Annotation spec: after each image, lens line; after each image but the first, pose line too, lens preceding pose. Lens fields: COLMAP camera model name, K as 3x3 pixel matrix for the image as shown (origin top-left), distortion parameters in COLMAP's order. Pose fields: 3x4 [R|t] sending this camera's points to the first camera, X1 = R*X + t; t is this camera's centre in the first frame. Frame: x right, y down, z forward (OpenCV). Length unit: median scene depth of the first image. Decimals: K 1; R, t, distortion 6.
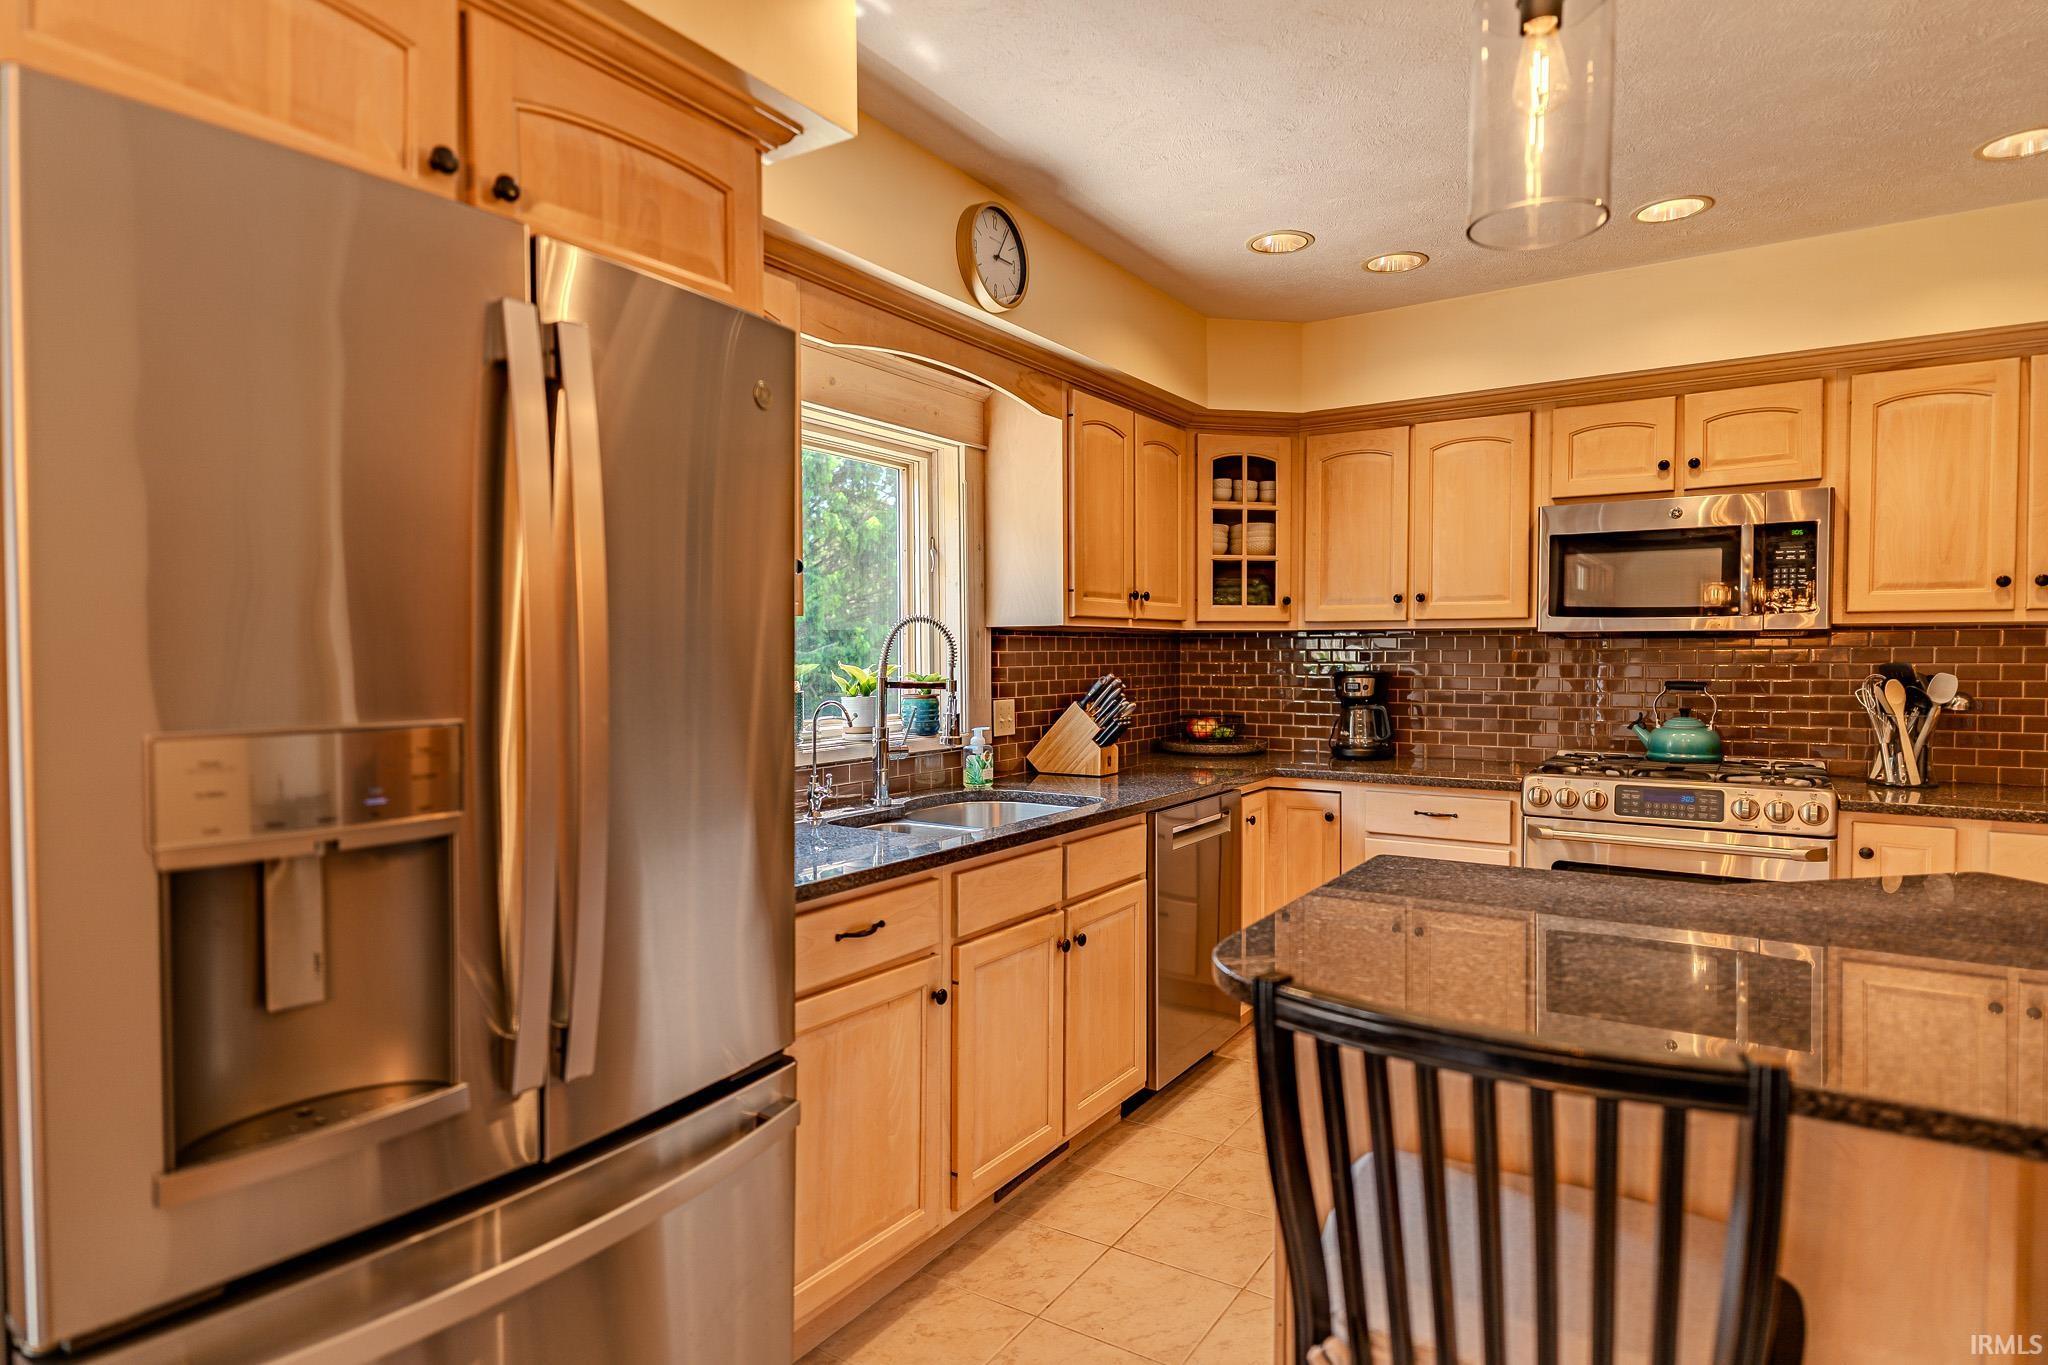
lens RADIAL K [[1117.0, 0, 1020.0], [0, 1117.0, 681.5], [0, 0, 1]] dist [-0.002937, -0.001397]
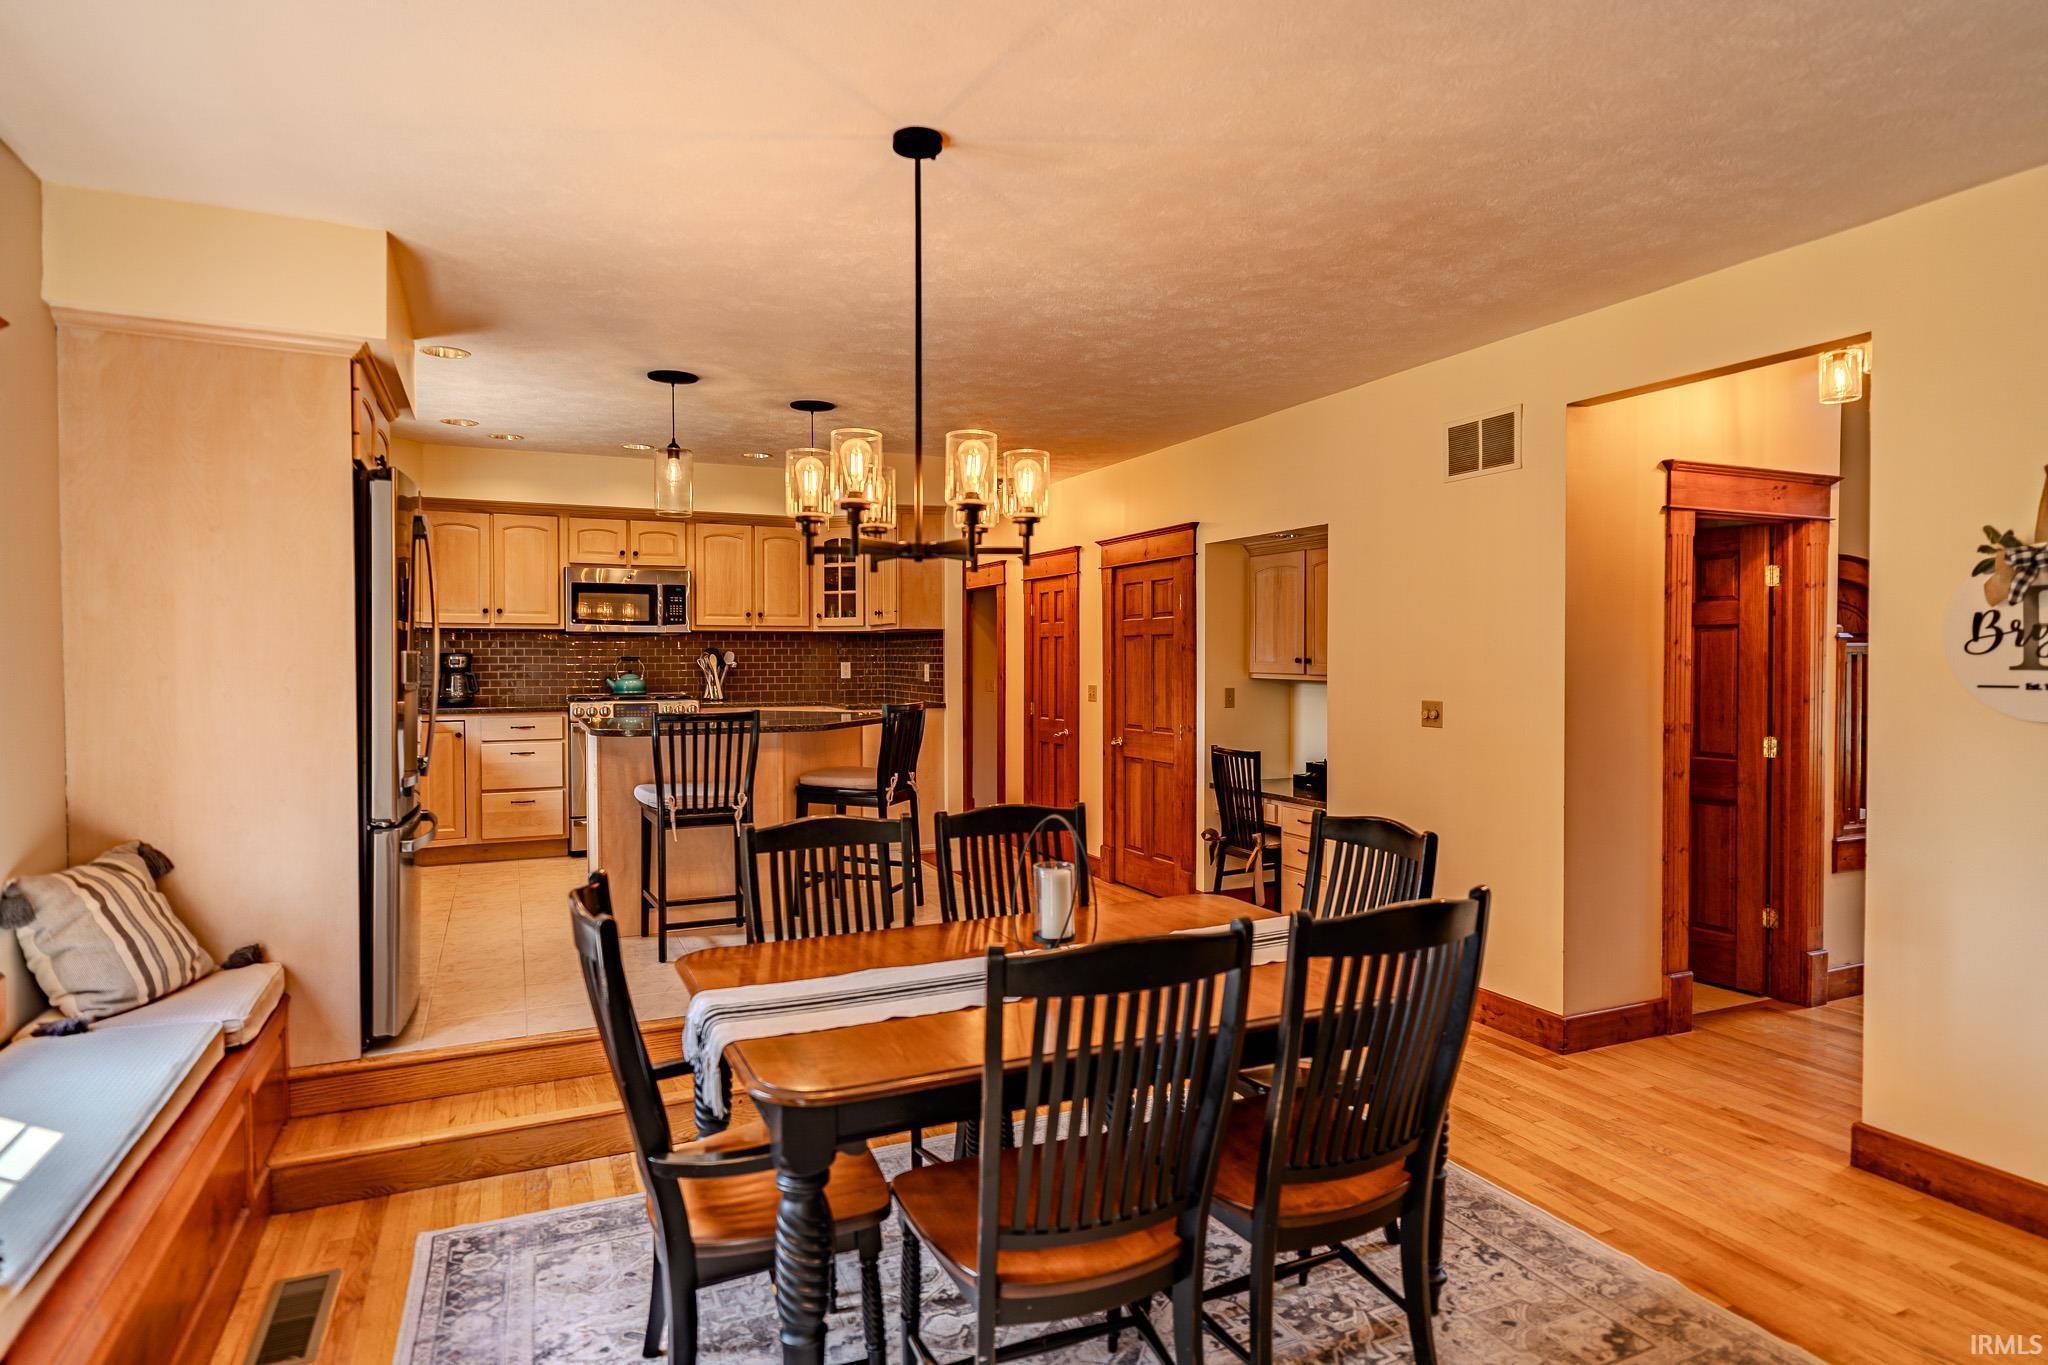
lens RADIAL K [[1117.0, 0, 1022.2], [0, 1117.0, 673.0], [0, 0, 1]] dist [-0.002937, -0.001397]
pose [[0.530025, -0.015453, 0.847841, -0.781079], [0.018362, 0.999809, 0.006744, 0.029859], [-0.847783, 0.011993, 0.530207, -0.721228]]
